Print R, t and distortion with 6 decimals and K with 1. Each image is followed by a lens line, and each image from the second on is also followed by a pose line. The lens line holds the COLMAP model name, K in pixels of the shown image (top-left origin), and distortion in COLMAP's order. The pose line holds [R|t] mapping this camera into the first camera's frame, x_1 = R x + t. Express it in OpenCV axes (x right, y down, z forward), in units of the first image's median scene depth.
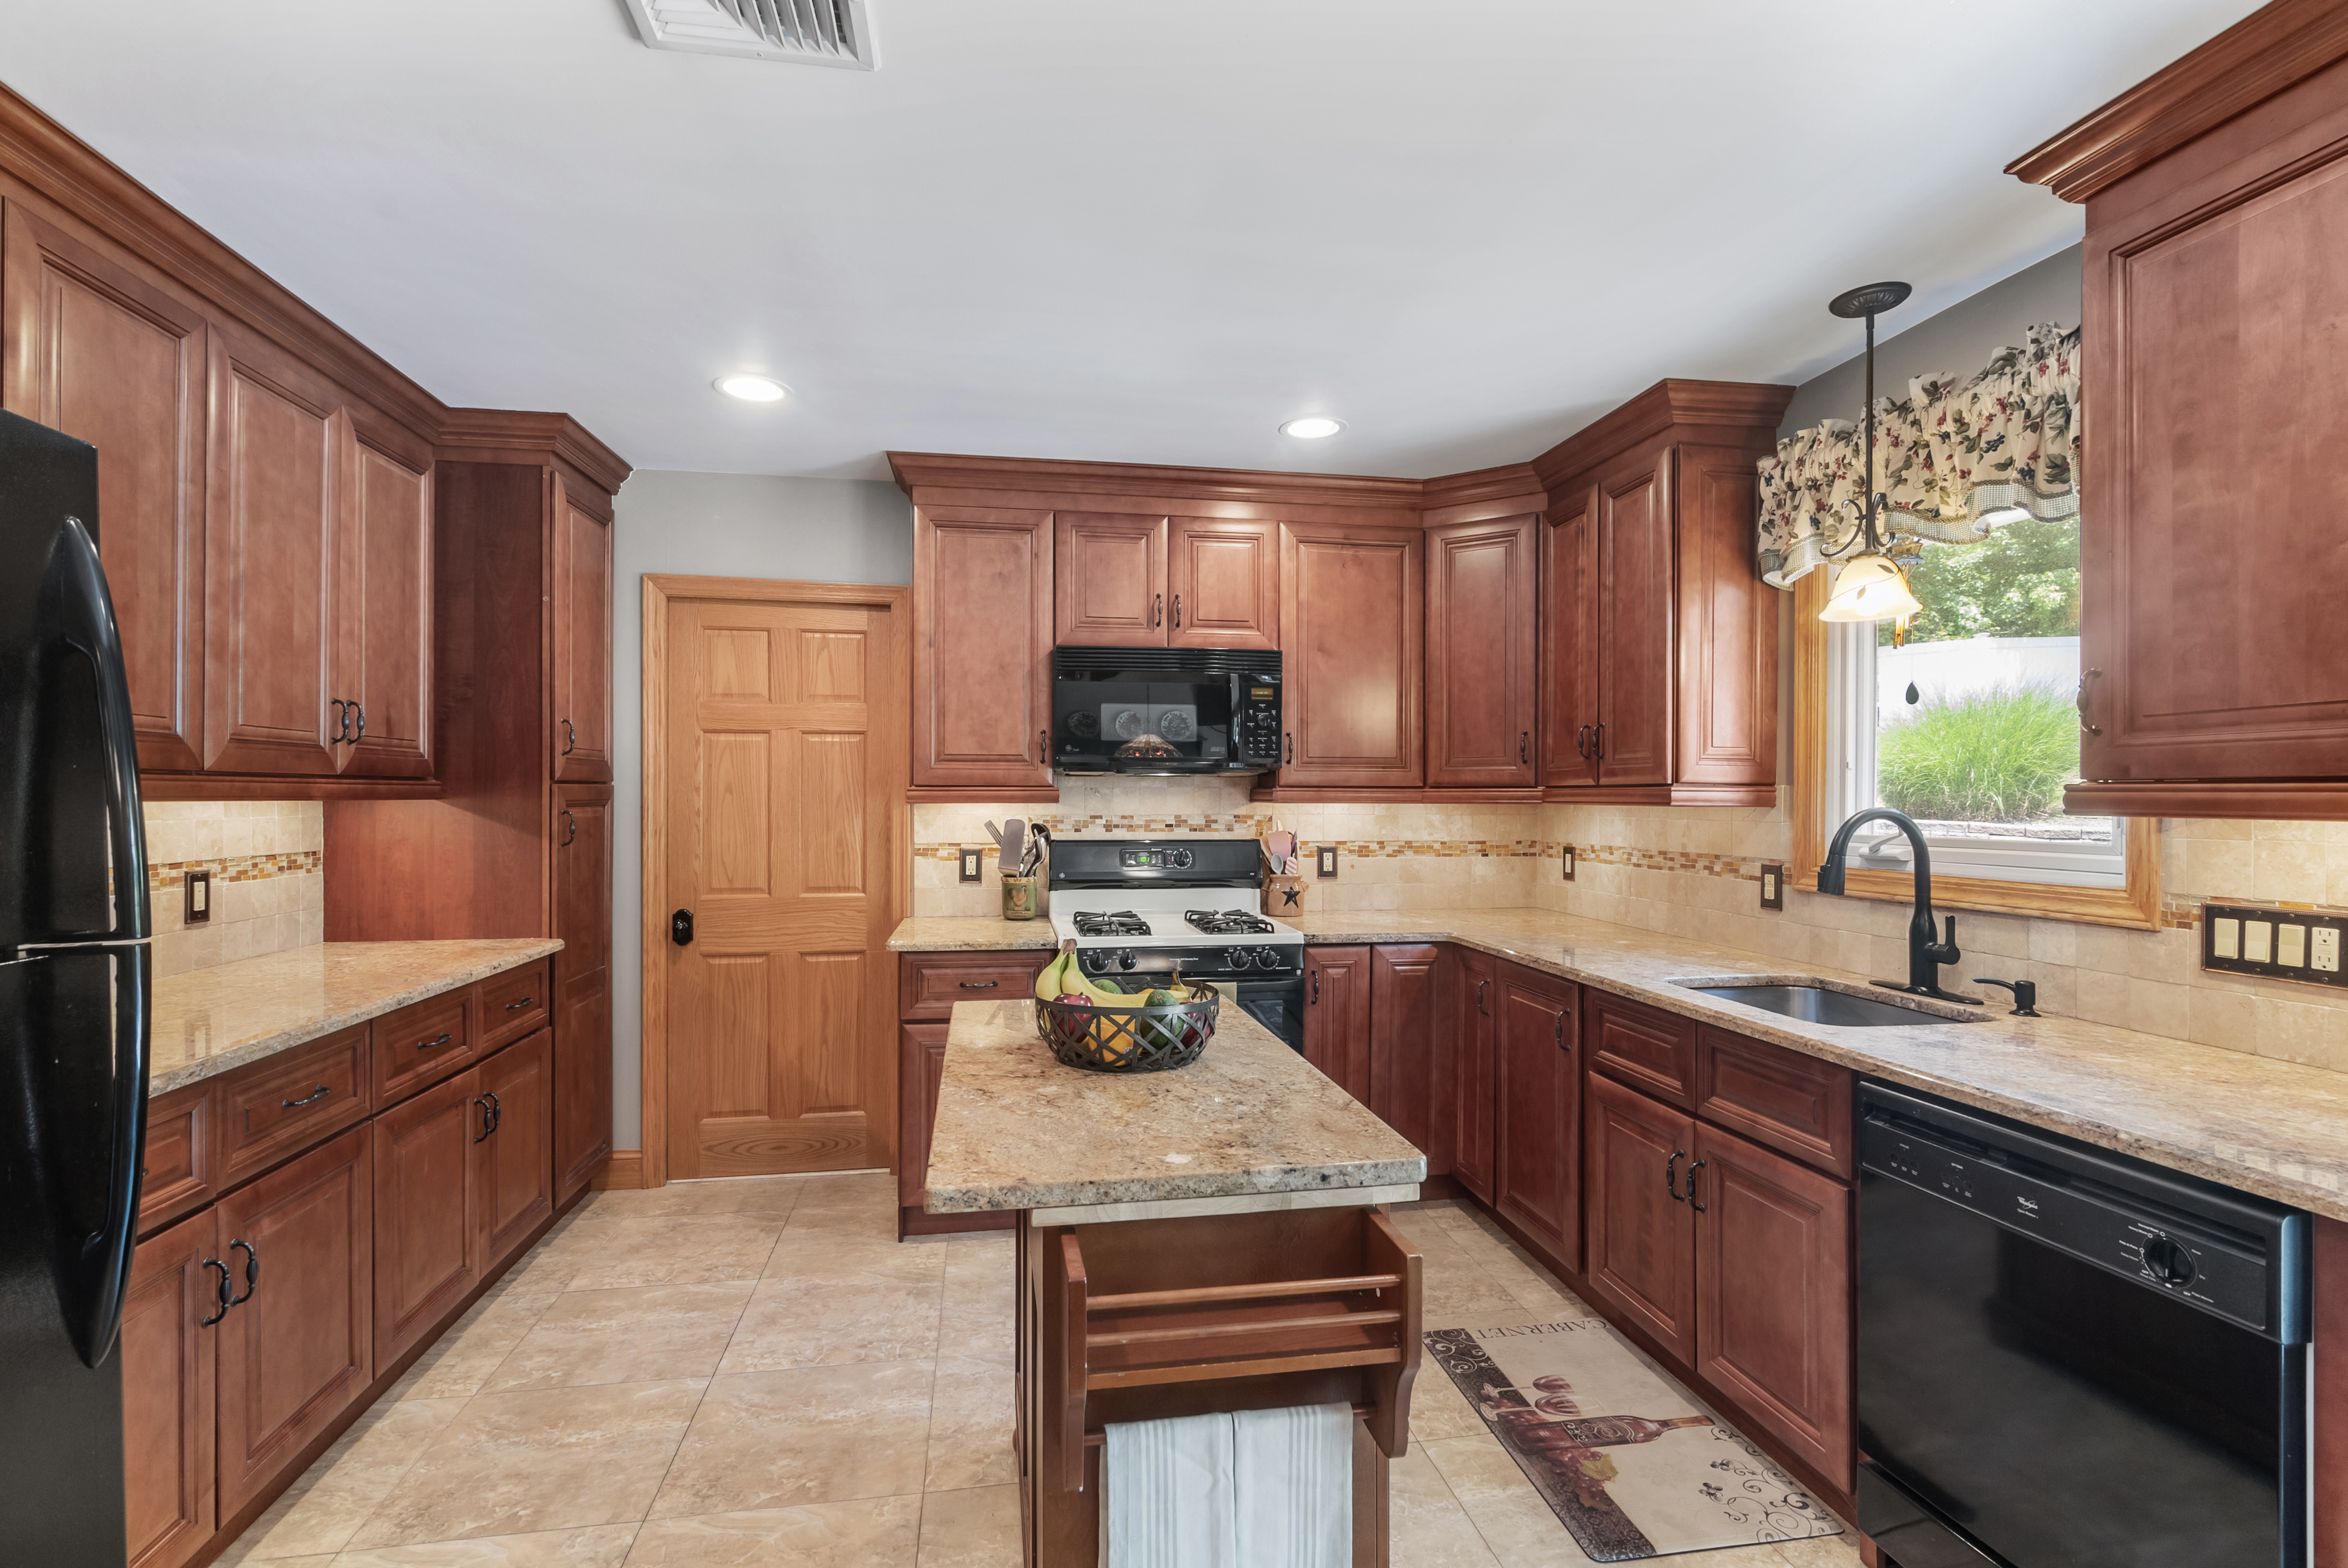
lens RADIAL K [[1078.6, 0, 1174.3], [0, 1078.6, 796.6], [0, 0, 1]] dist [-0.005628, 0.004167]
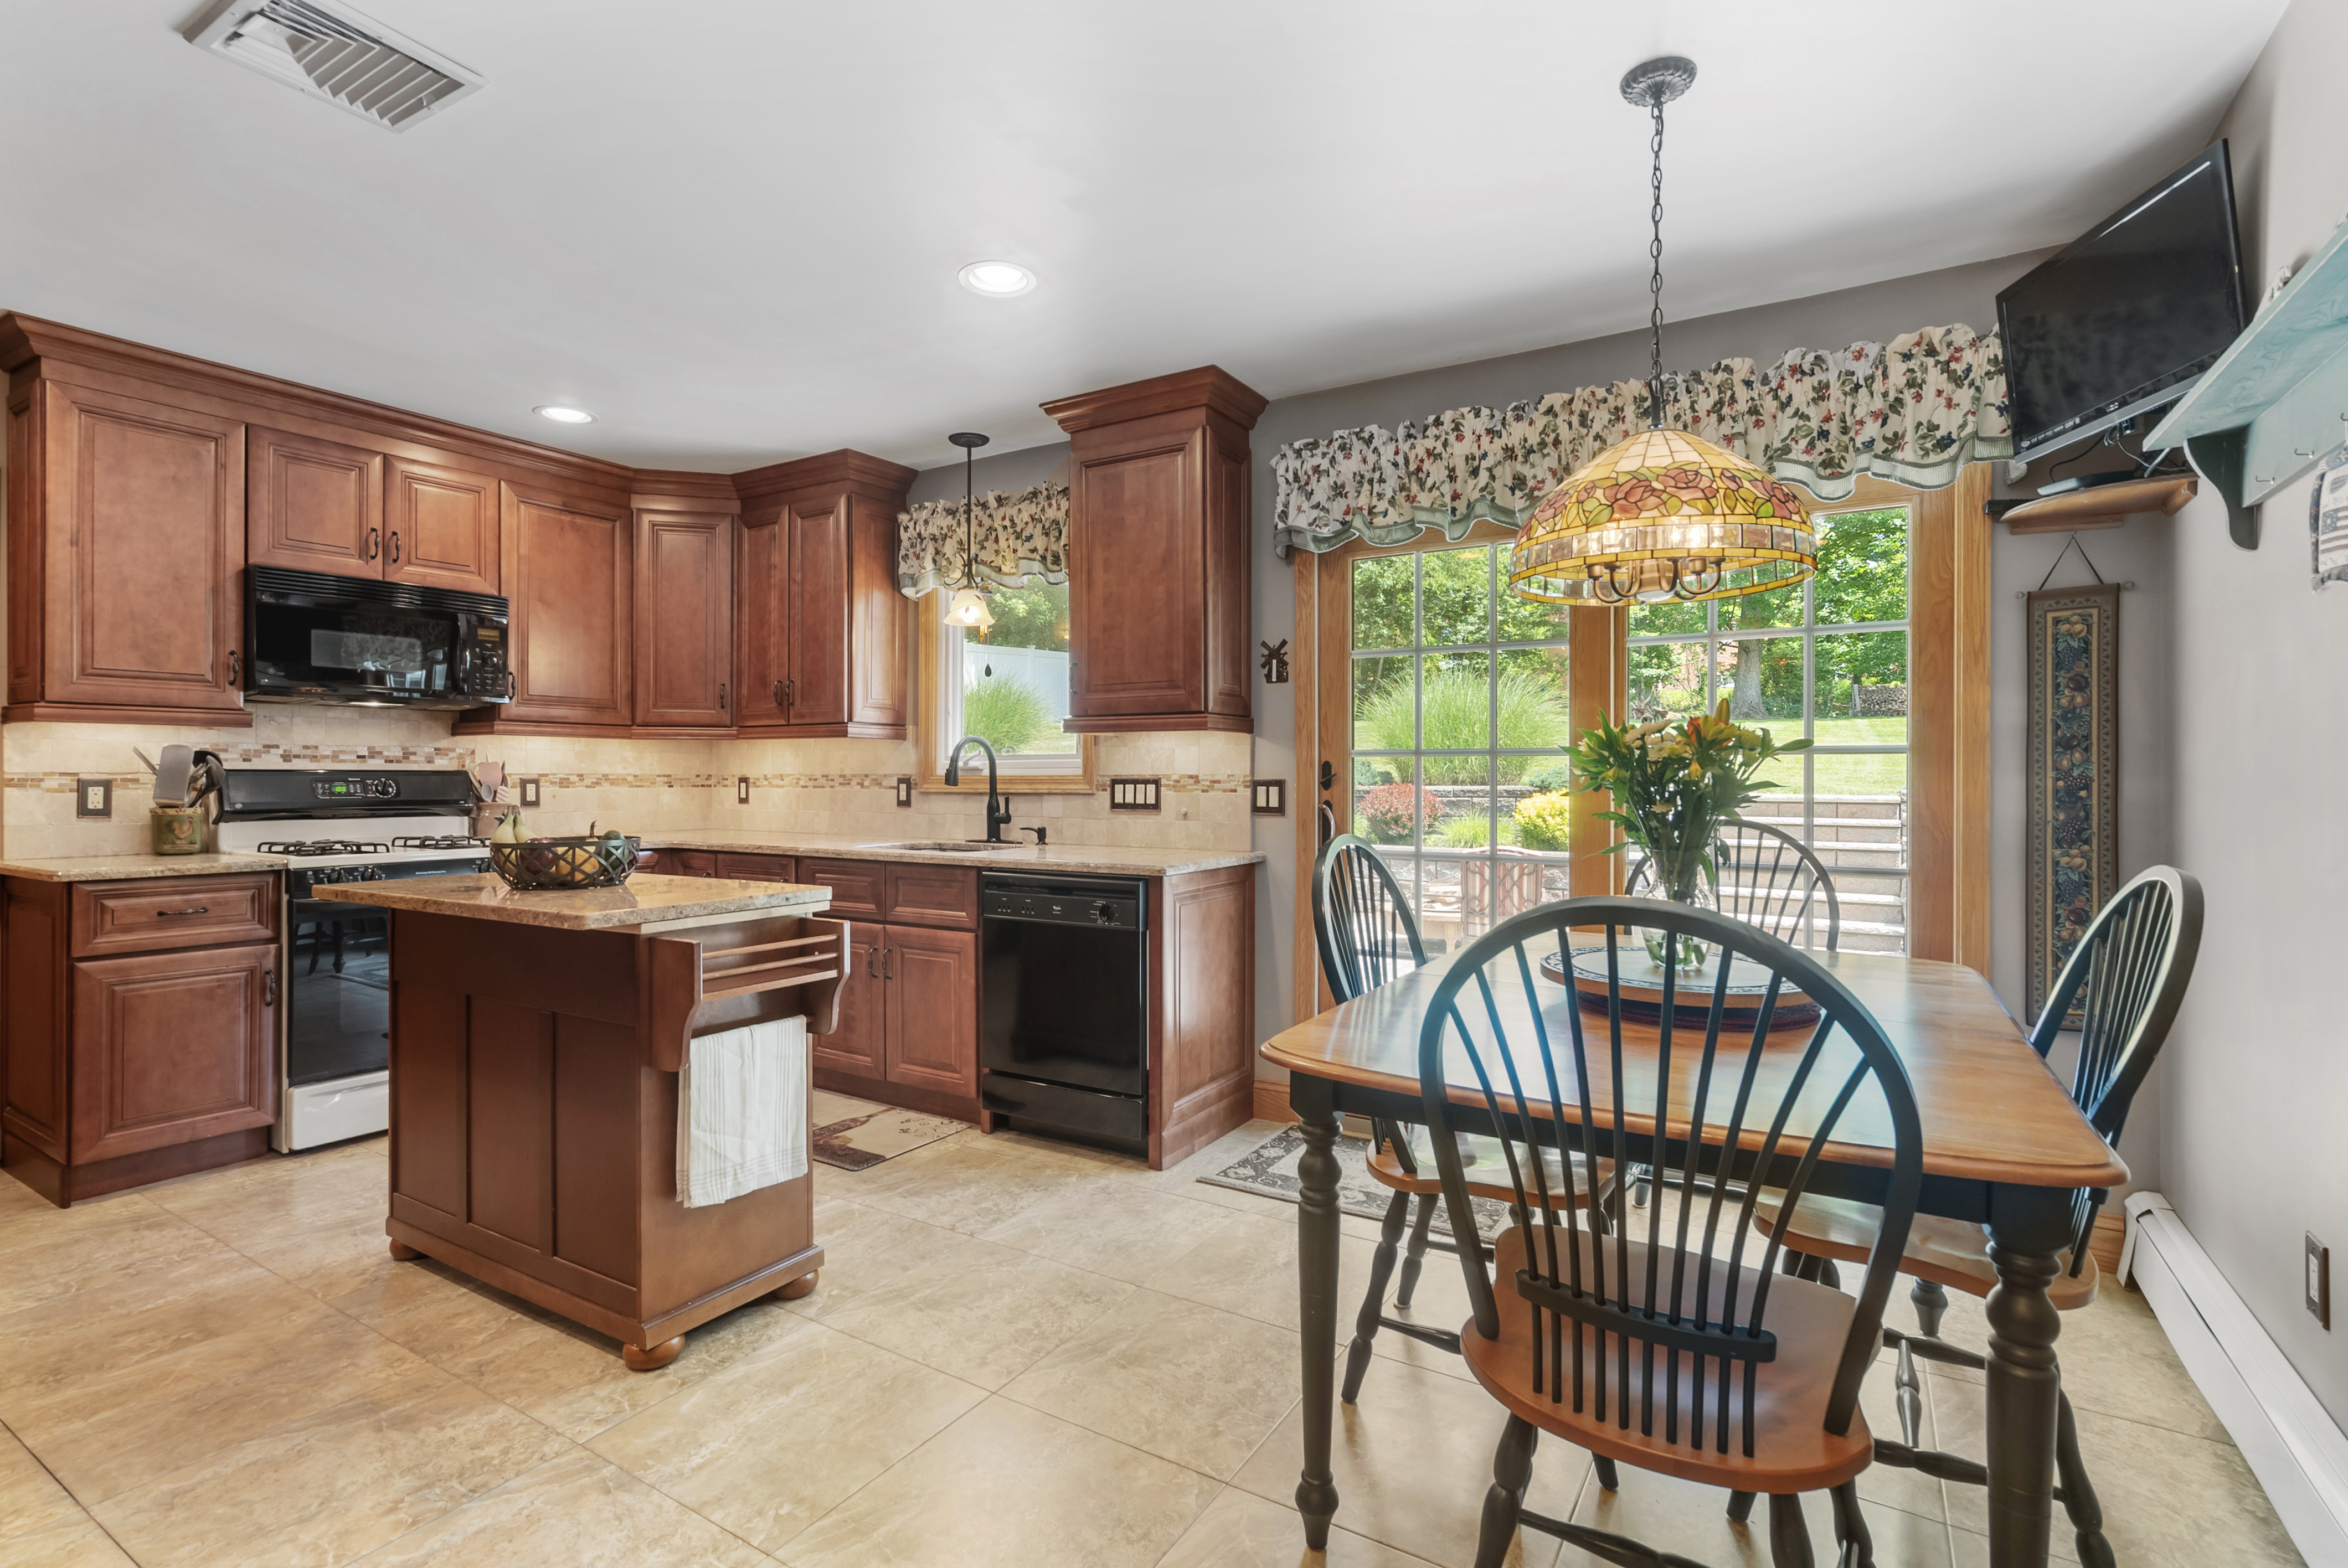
lens RADIAL K [[1078.6, 0, 1185.5], [0, 1078.6, 778.1], [0, 0, 1]] dist [-0.005628, 0.004167]
pose [[0.656425, -0.004537, 0.754378, -0.331939], [0.001394, 0.999987, 0.004802, 0.055326], [-0.754390, -0.002100, 0.656423, -0.303326]]
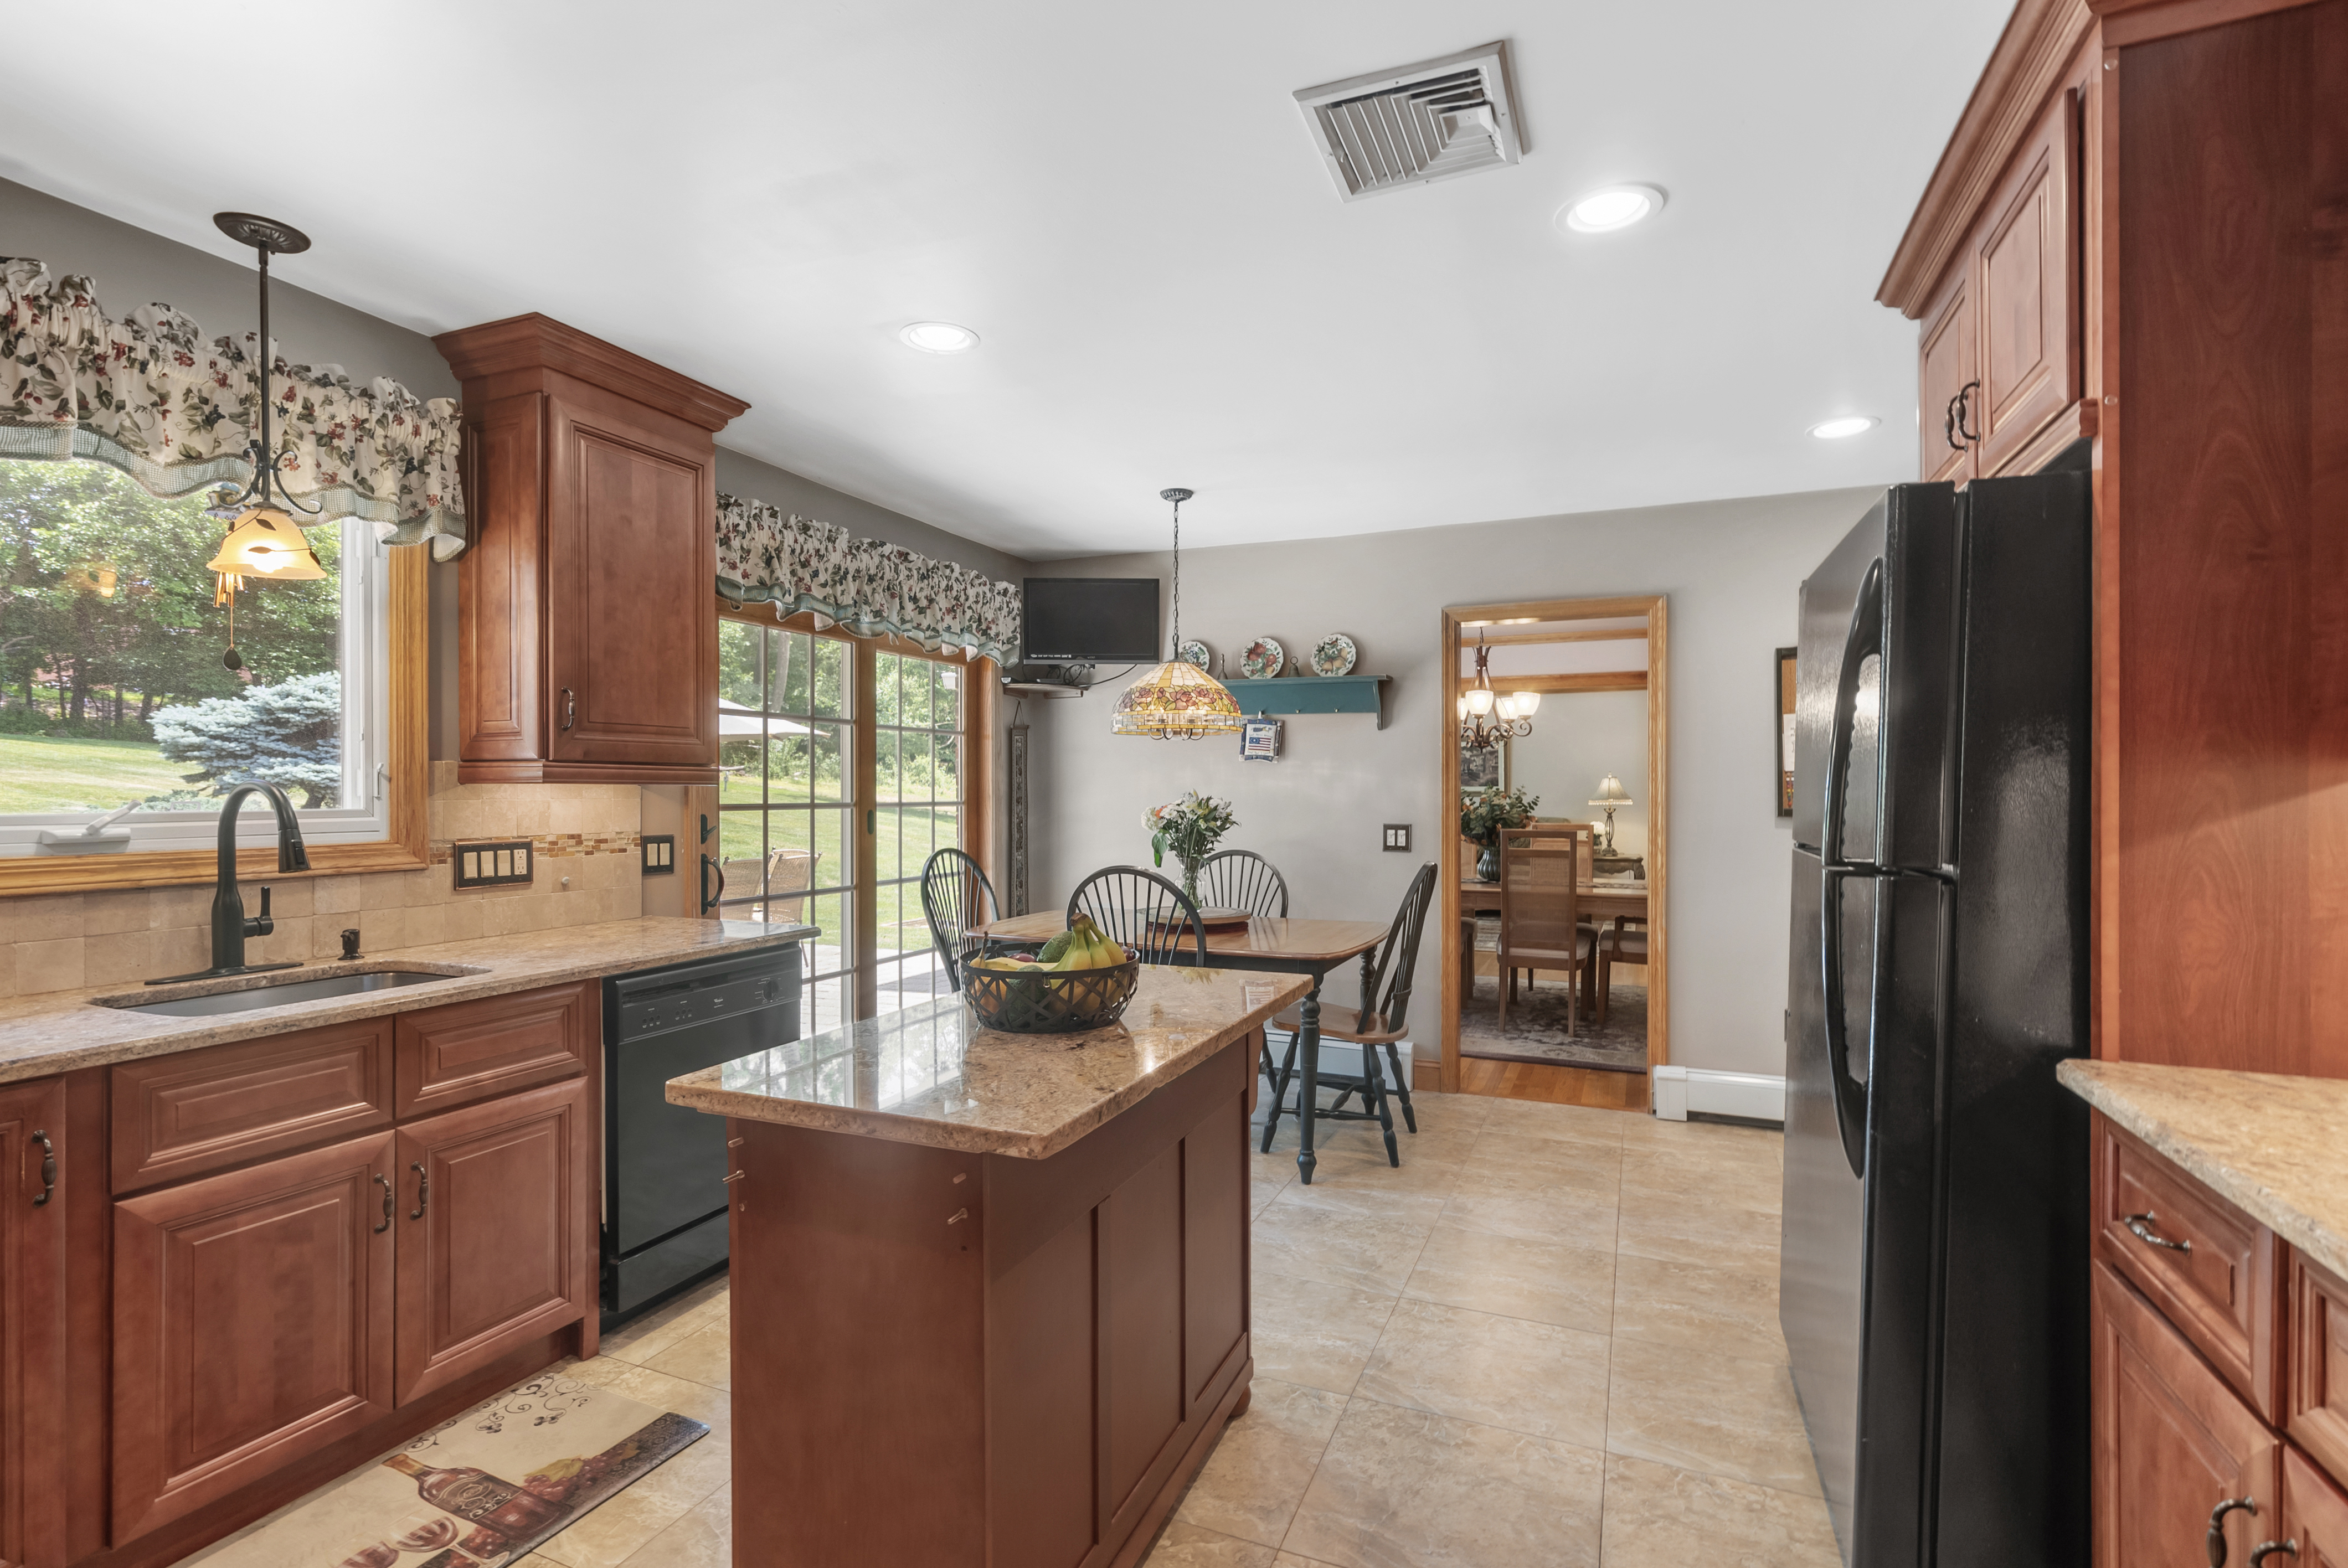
lens RADIAL K [[1078.6, 0, 1156.2], [0, 1078.6, 795.8], [0, 0, 1]] dist [-0.005628, 0.004167]
pose [[-0.827938, -0.004732, 0.560800, -0.403844], [-0.001046, 0.999976, 0.006893, 0.013913], [-0.560819, 0.005120, -0.827923, 1.046457]]
